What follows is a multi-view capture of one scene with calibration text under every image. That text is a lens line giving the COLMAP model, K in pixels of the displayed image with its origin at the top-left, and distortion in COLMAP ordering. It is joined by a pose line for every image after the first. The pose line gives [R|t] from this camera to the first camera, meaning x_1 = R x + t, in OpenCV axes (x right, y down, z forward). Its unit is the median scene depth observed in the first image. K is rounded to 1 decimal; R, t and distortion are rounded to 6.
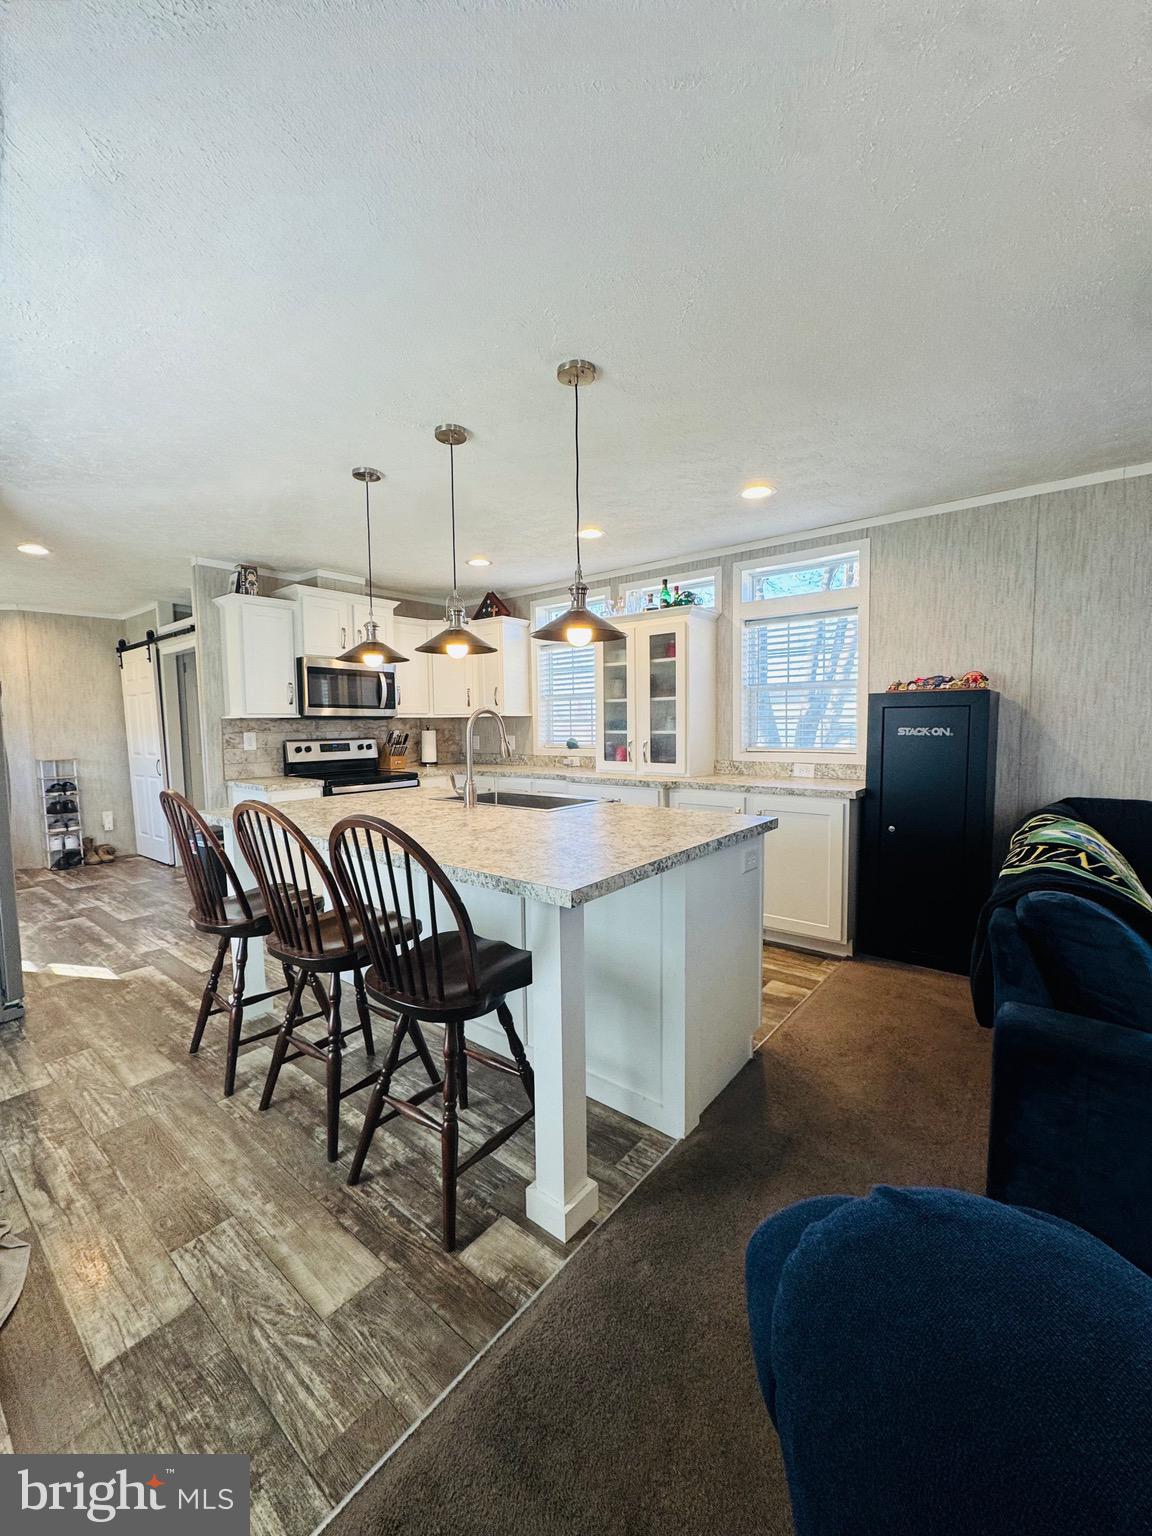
lens RADIAL K [[614.8, 0, 576.0], [0, 614.8, 768.0], [0, 0, 1]] dist [-0.001872, -0.000303]
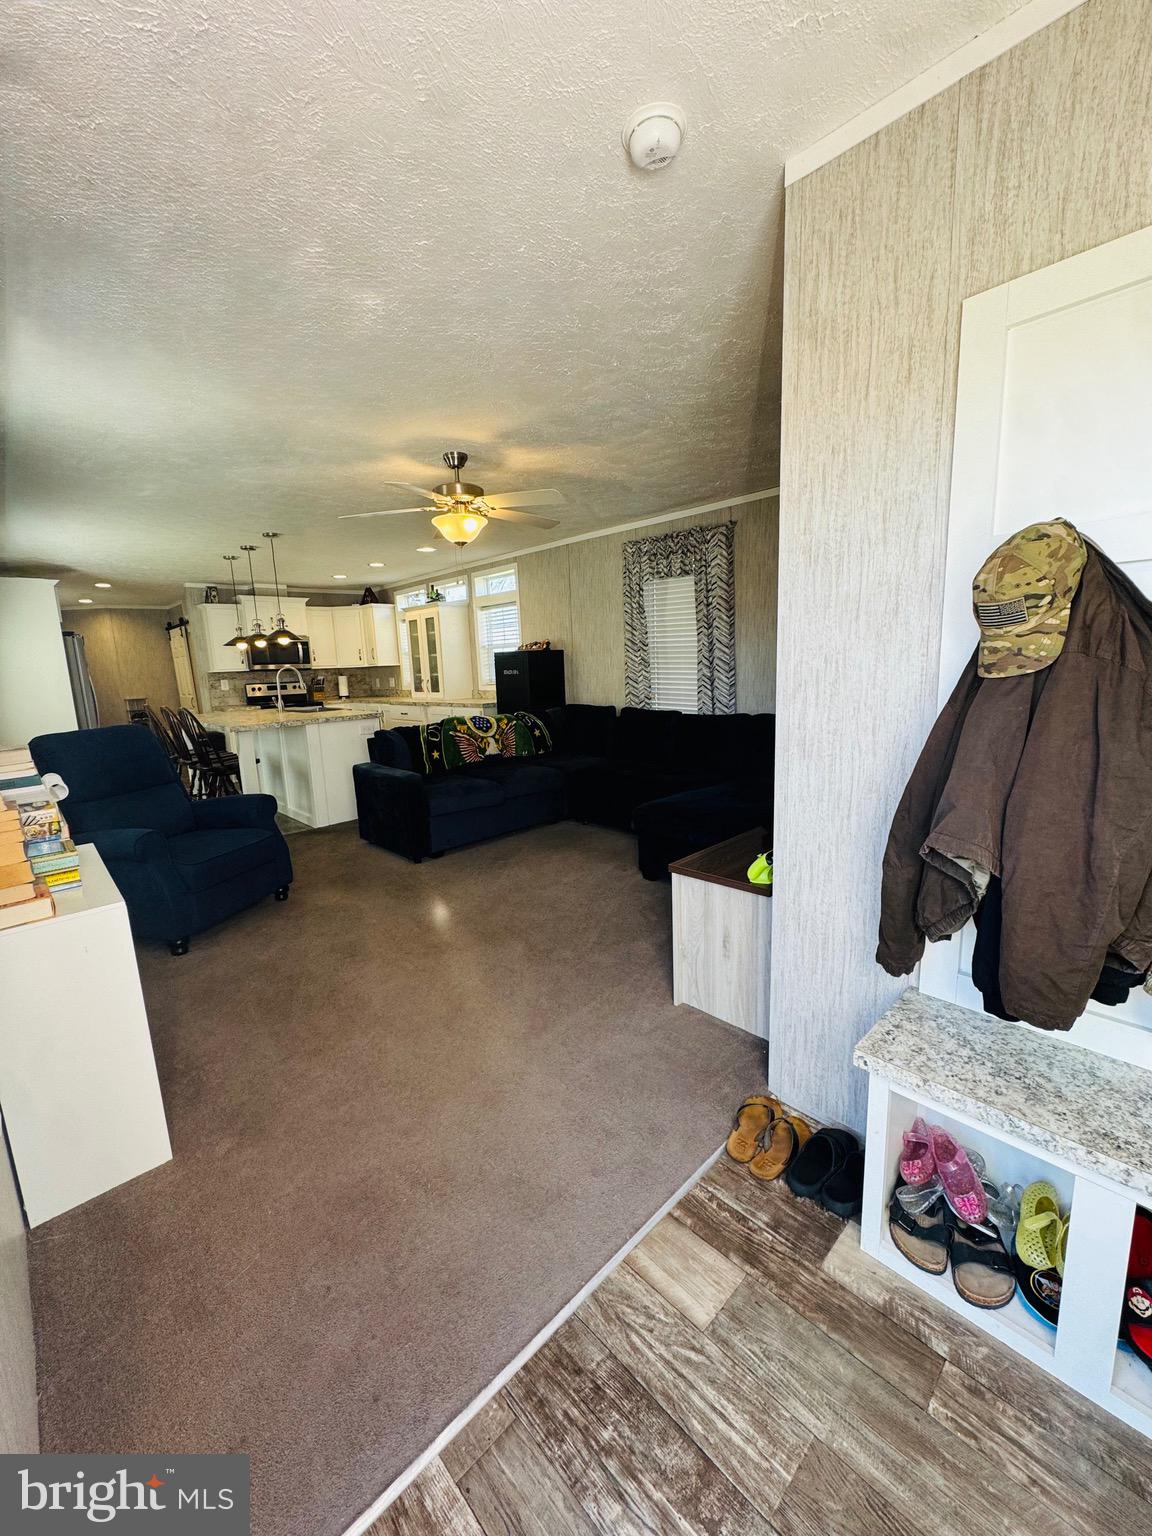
lens RADIAL K [[614.8, 0, 576.0], [0, 614.8, 768.0], [0, 0, 1]] dist [-0.001872, -0.000303]
pose [[0.991441, -0.004826, -0.130465, 0.655081], [0.017775, 0.995001, 0.098275, 0.035499], [0.129338, -0.099752, 0.986570, -0.597331]]
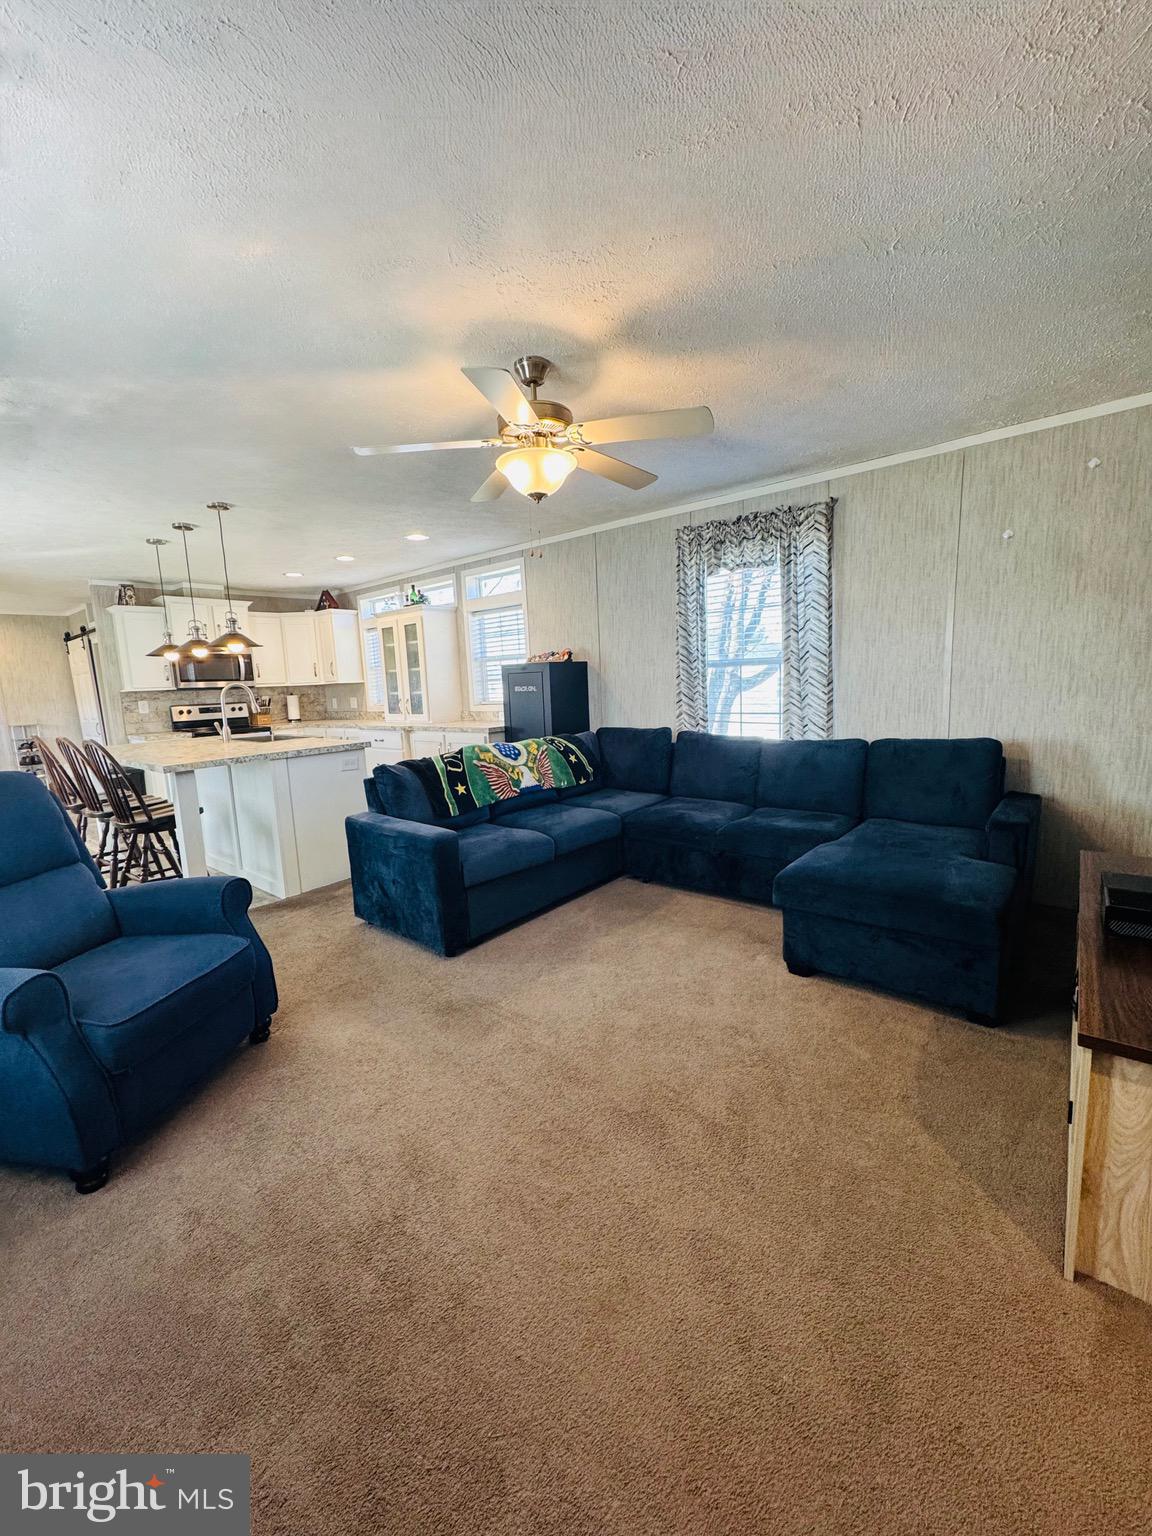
lens RADIAL K [[614.8, 0, 576.0], [0, 614.8, 768.0], [0, 0, 1]] dist [-0.001872, -0.000303]
pose [[0.999375, -0.026353, -0.023540, 0.466176], [0.027912, 0.997258, 0.068537, 0.025388], [0.021669, -0.069151, 0.997371, -0.380046]]
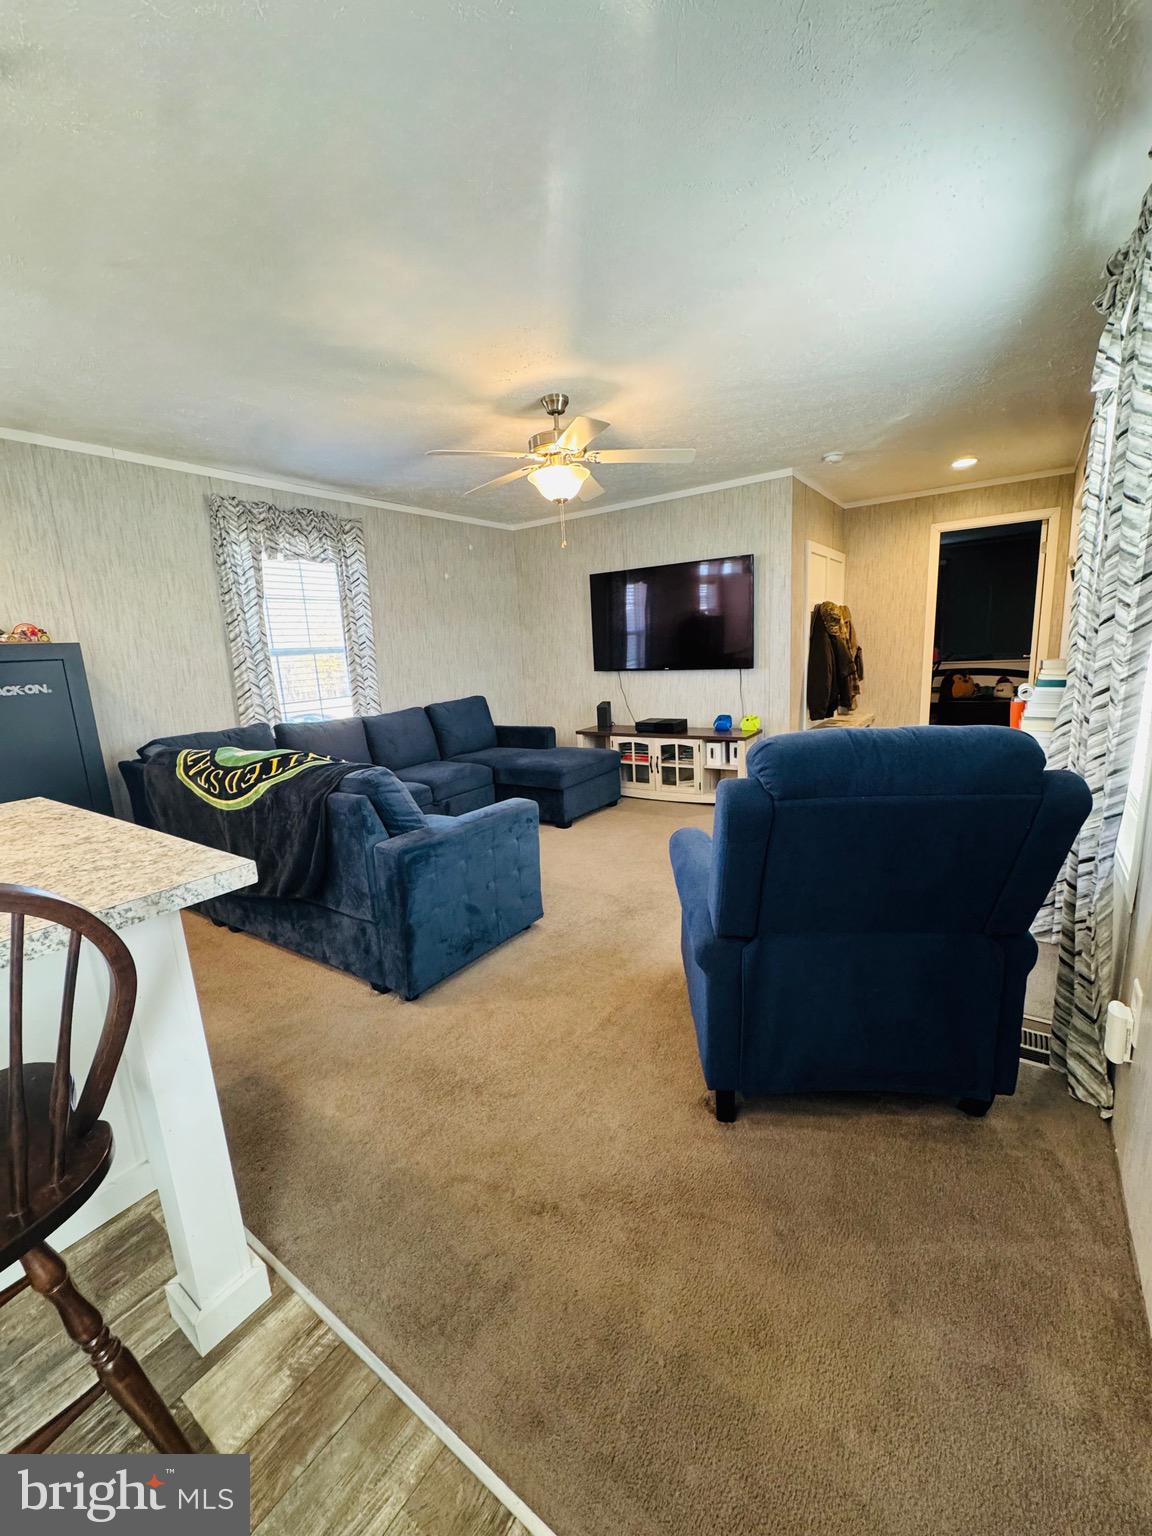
lens RADIAL K [[614.8, 0, 576.0], [0, 614.8, 768.0], [0, 0, 1]] dist [-0.001872, -0.000303]
pose [[-0.069460, -0.176717, 0.981808, -0.233182], [0.133895, 0.973628, 0.184718, -0.004032], [-0.988558, 0.144289, -0.043966, 0.169465]]
